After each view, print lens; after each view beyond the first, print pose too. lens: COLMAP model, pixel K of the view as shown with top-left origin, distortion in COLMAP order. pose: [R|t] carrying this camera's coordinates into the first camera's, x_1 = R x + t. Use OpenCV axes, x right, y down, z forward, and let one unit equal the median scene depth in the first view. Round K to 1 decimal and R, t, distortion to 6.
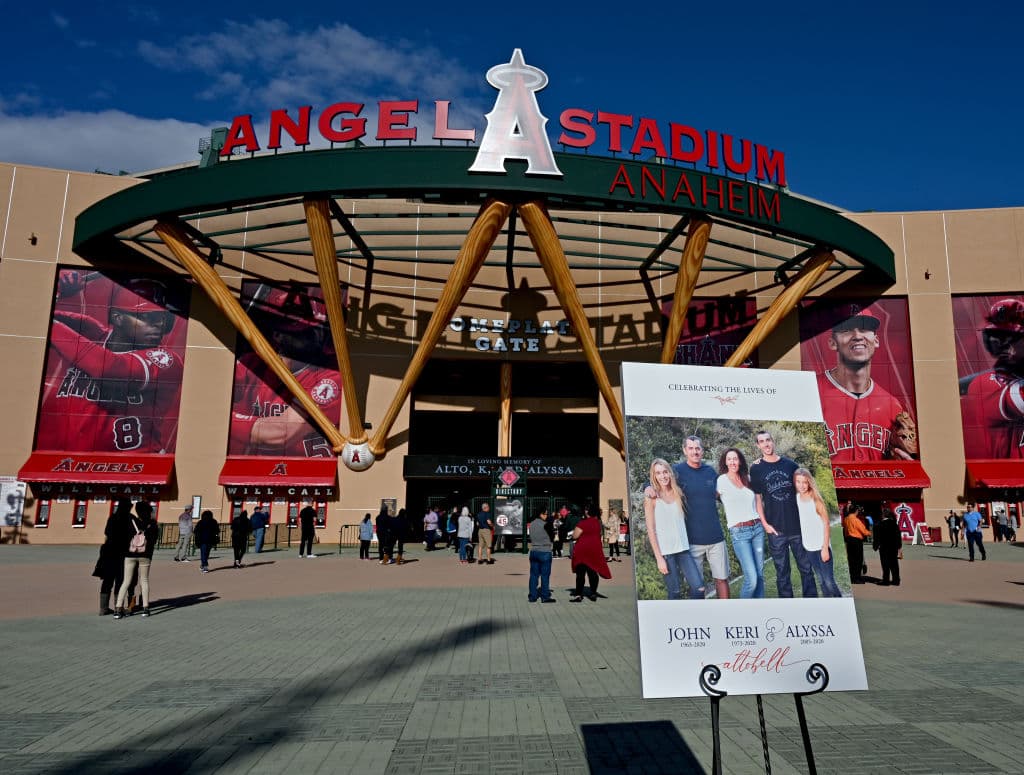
lens RADIAL K [[734.0, 0, 512.0], [0, 734.0, 387.5], [0, 0, 1]] dist [0.037360, 0.000356]
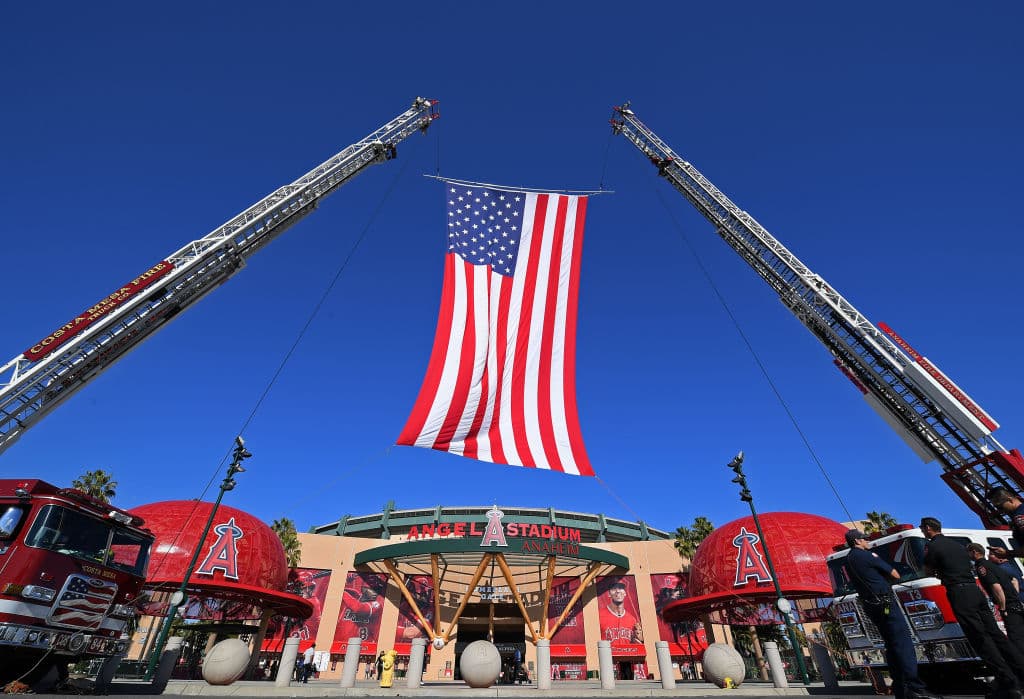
lens RADIAL K [[462.7, 0, 512.0], [0, 462.7, 349.5], [0, 0, 1]] dist [-0.001331, -0.000123]
pose [[0.999959, 0.003576, 0.008376, 0.053741], [0.000424, 0.900393, -0.435077, -0.143555], [-0.009098, 0.435063, 0.900354, -1.047554]]
